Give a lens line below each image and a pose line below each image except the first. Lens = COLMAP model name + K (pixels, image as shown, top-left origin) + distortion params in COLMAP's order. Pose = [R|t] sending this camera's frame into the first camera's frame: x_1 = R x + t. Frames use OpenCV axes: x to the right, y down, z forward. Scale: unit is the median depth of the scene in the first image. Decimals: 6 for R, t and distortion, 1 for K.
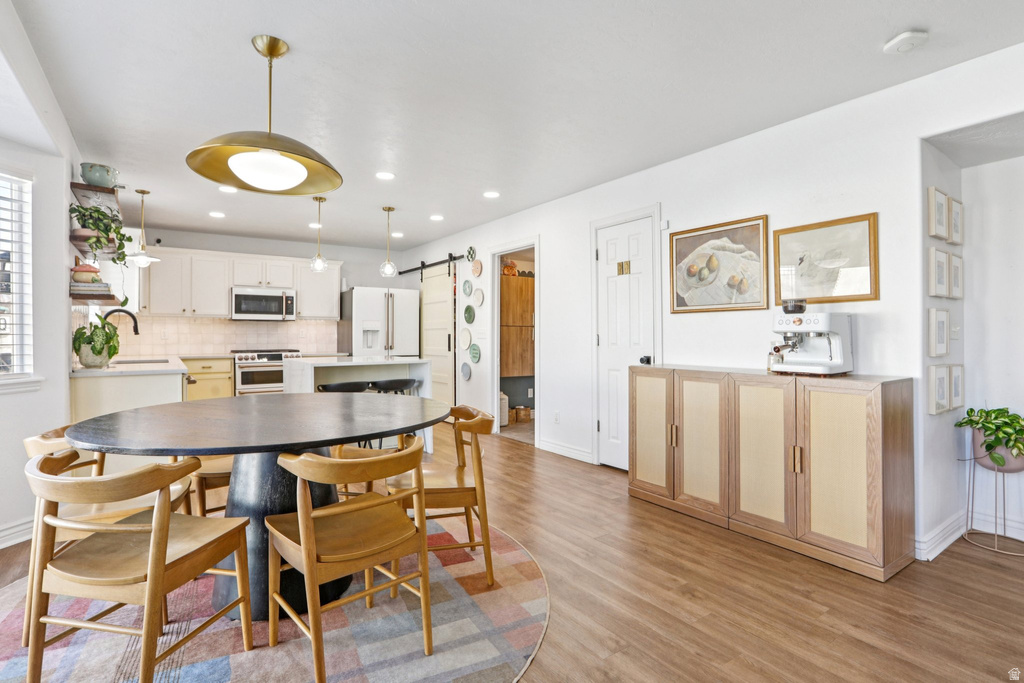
lens RADIAL K [[510.0, 0, 512.0], [0, 510.0, 341.5], [0, 0, 1]] dist [-0.039368, 0.000964]
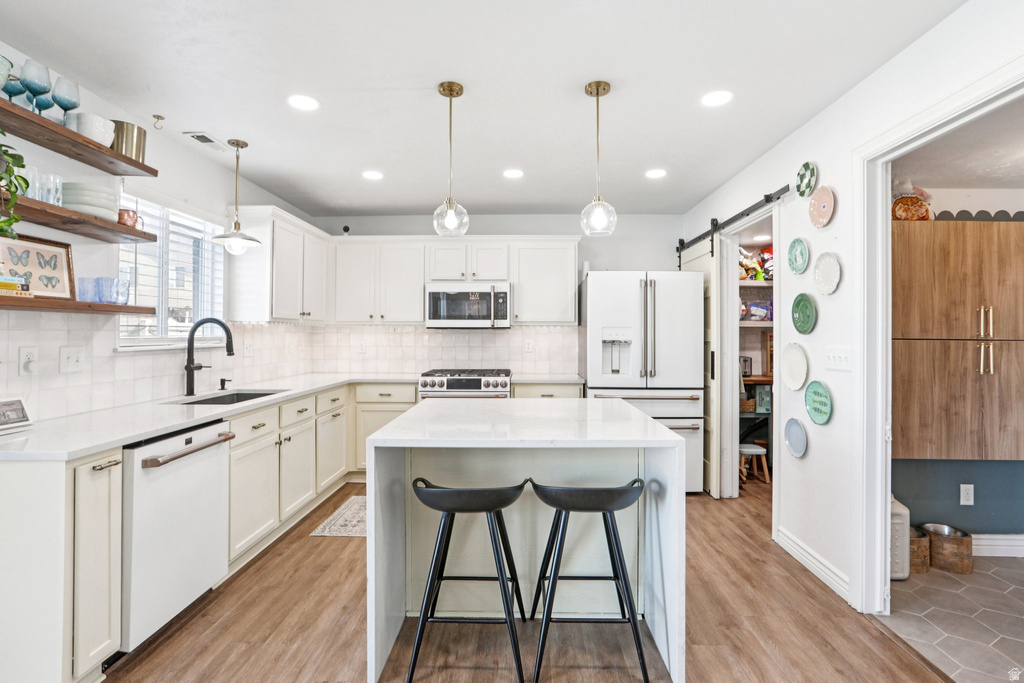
lens RADIAL K [[491.9, 0, 512.2], [0, 491.9, 330.4], [0, 0, 1]] dist [-0.059708, 0.024283]
pose [[0.805131, -0.003177, -0.593088, -0.039151], [-0.009204, 0.999798, -0.017849, -0.028757], [0.593025, 0.019829, 0.804940, 0.512548]]
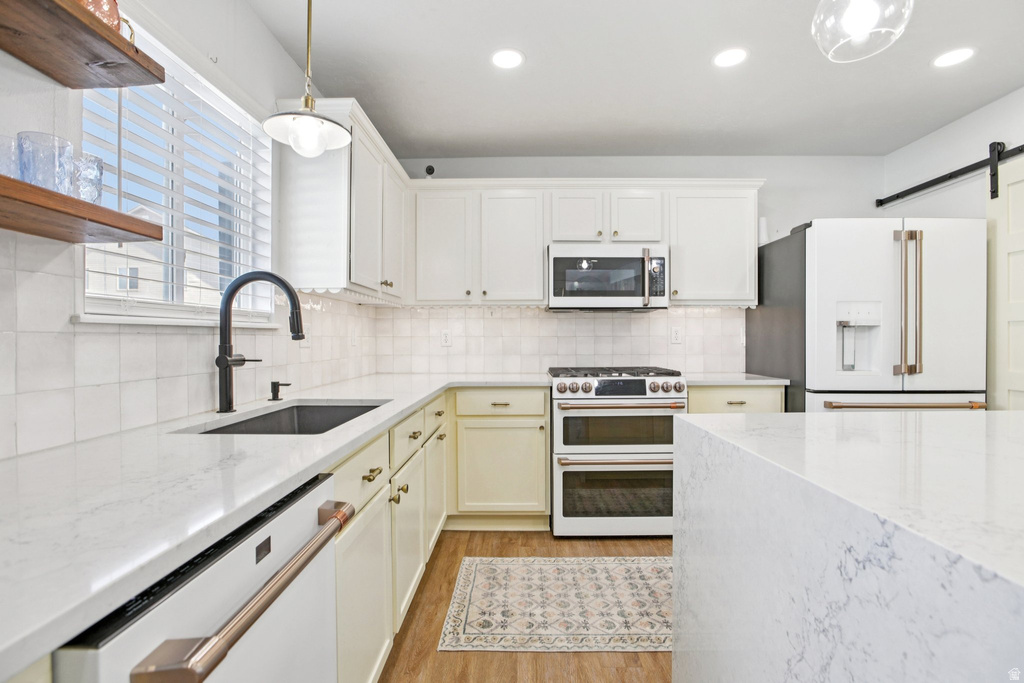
lens RADIAL K [[485.9, 0, 512.0], [0, 485.9, 341.5], [0, 0, 1]] dist [-0.057214, 0.021854]
pose [[0.806581, 0.001412, -0.591121, -0.300267], [-0.004649, 0.999981, -0.003954, -0.008047], [0.591105, 0.005937, 0.806573, 0.590546]]
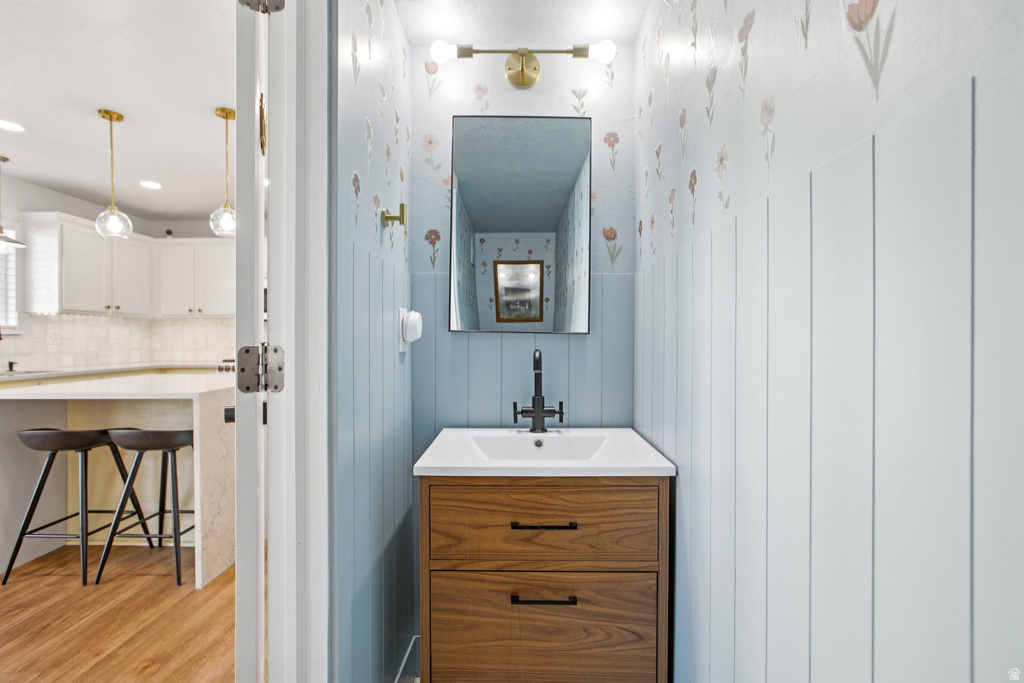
lens RADIAL K [[485.9, 0, 512.0], [0, 485.9, 341.5], [0, 0, 1]] dist [-0.057214, 0.021854]
pose [[0.811293, 0.004515, -0.584623, 0.256756], [-0.006731, 0.999976, -0.001617, -0.011168], [0.584602, 0.005247, 0.811303, 0.642729]]
